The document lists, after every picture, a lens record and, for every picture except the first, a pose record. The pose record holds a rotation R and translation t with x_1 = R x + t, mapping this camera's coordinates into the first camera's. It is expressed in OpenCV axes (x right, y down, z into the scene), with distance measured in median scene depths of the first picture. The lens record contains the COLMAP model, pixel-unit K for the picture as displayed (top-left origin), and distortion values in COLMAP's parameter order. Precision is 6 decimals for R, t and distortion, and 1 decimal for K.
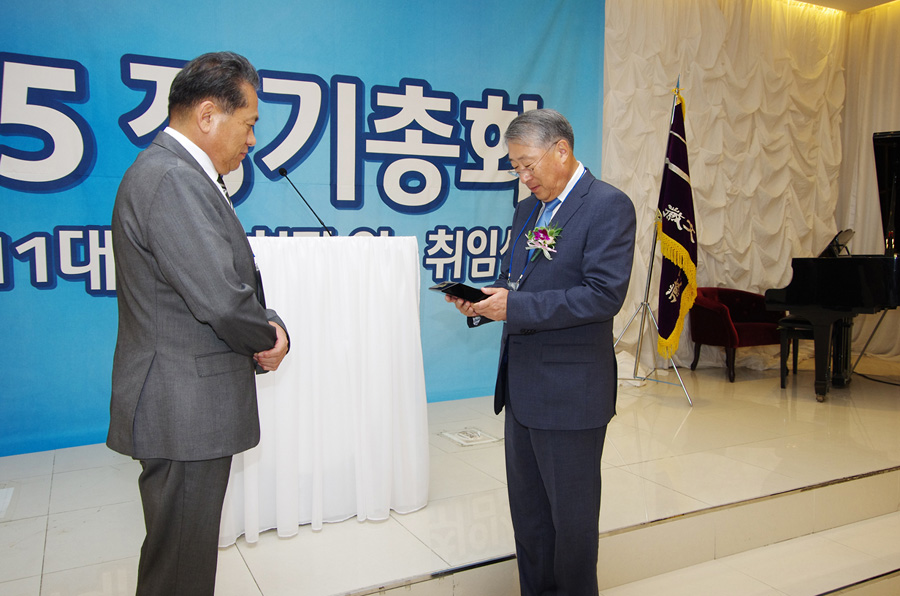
lens RADIAL K [[732.1, 0, 450.0], [0, 732.1, 298.0], [0, 0, 1]] dist [-0.049540, 0.179980]
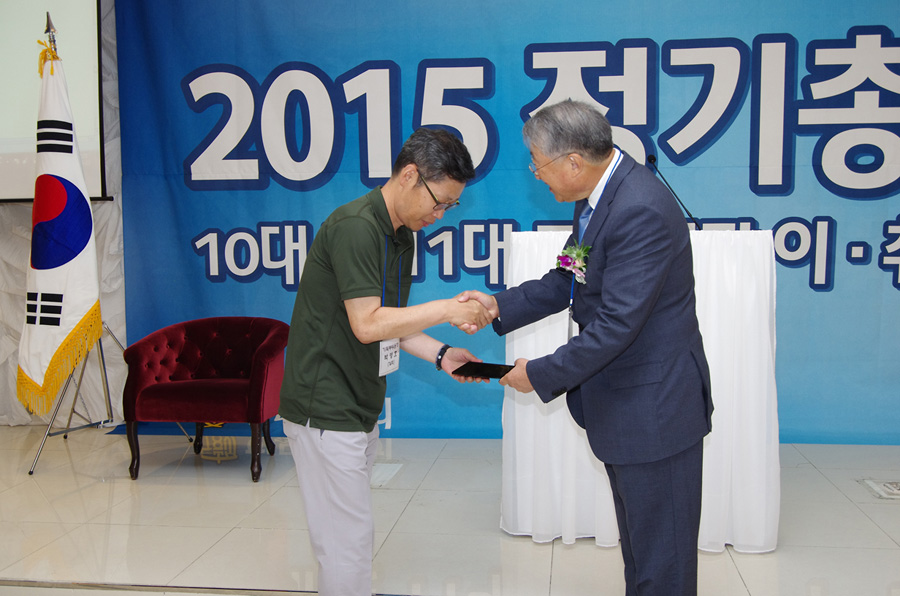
lens RADIAL K [[954.3, 0, 455.4], [0, 954.3, 290.6], [0, 0, 1]] dist [0.010519, -0.012582]
pose [[0.822972, 0.031995, -0.567180, 0.168803], [-0.041853, 0.999114, -0.004368, 0.004456], [0.566538, 0.027333, 0.823582, -0.077172]]
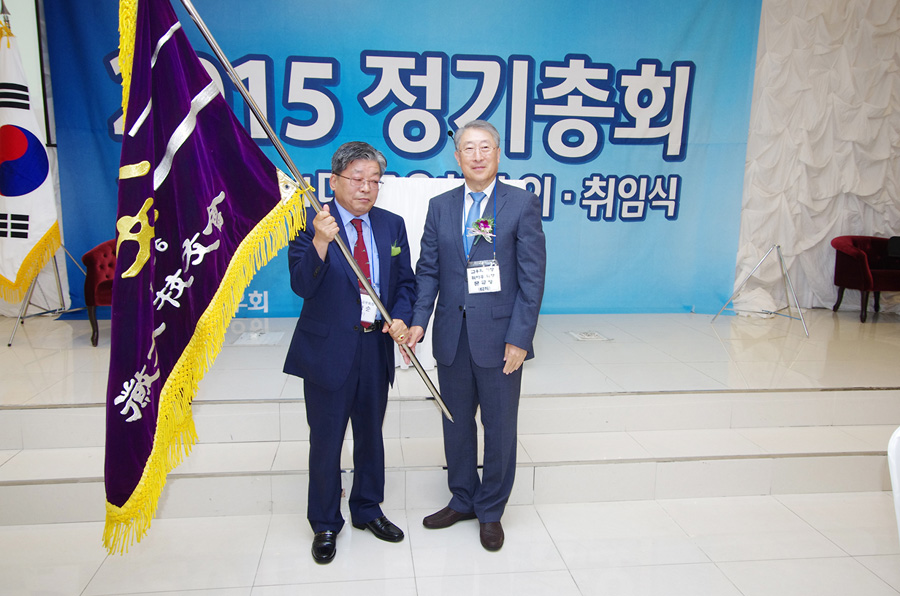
lens RADIAL K [[706.9, 0, 454.1], [0, 706.9, 297.7], [0, 0, 1]] dist [-0.052553, 0.124880]
pose [[0.938267, 0.074403, -0.337816, 0.182675], [-0.048631, 0.995267, 0.084135, 0.021459], [0.342477, -0.062513, 0.937444, -0.212801]]
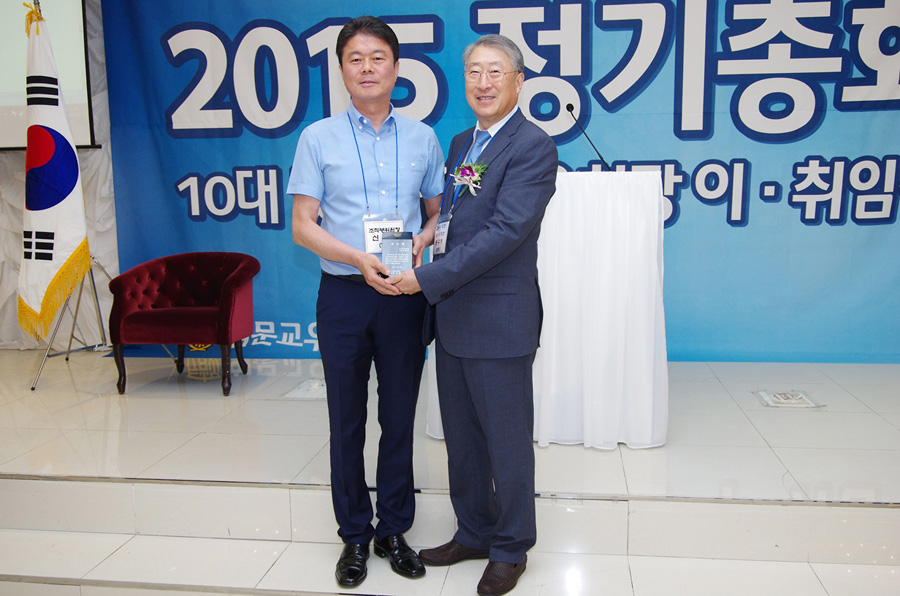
lens RADIAL K [[887.2, 0, 451.0], [0, 887.2, 299.0], [0, 0, 1]] dist [-0.010935, 0.003681]
pose [[0.819843, 0.071337, -0.568127, 0.238149], [-0.036309, 0.996689, 0.072753, 0.006160], [0.571436, -0.039018, 0.819719, -0.078680]]
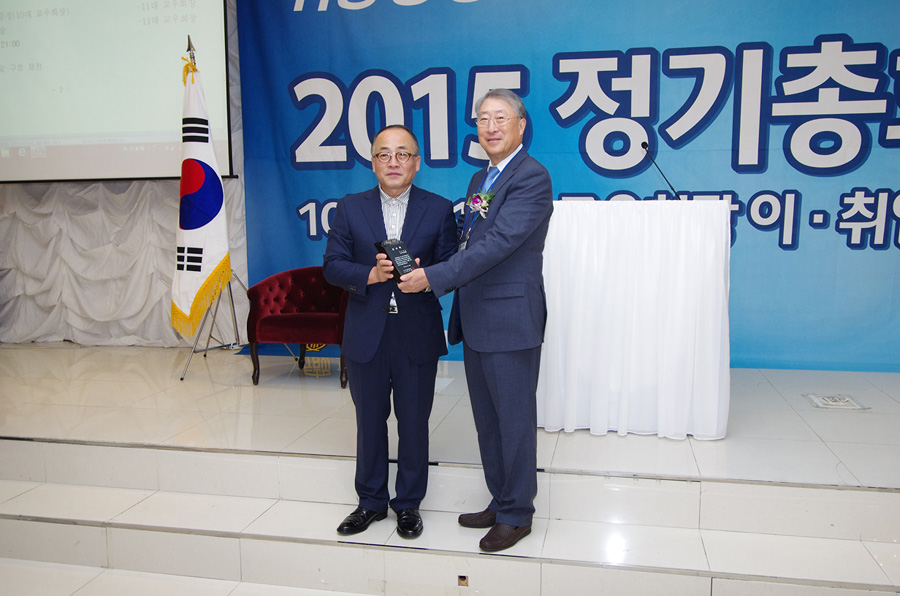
lens RADIAL K [[795.7, 0, 451.4], [0, 795.7, 299.9], [0, 0, 1]] dist [-0.010699, 0.028862]
pose [[0.775396, 0.073150, -0.627224, 0.235821], [-0.047432, 0.997209, 0.057662, 0.011516], [0.629691, -0.014961, 0.776702, -0.130520]]
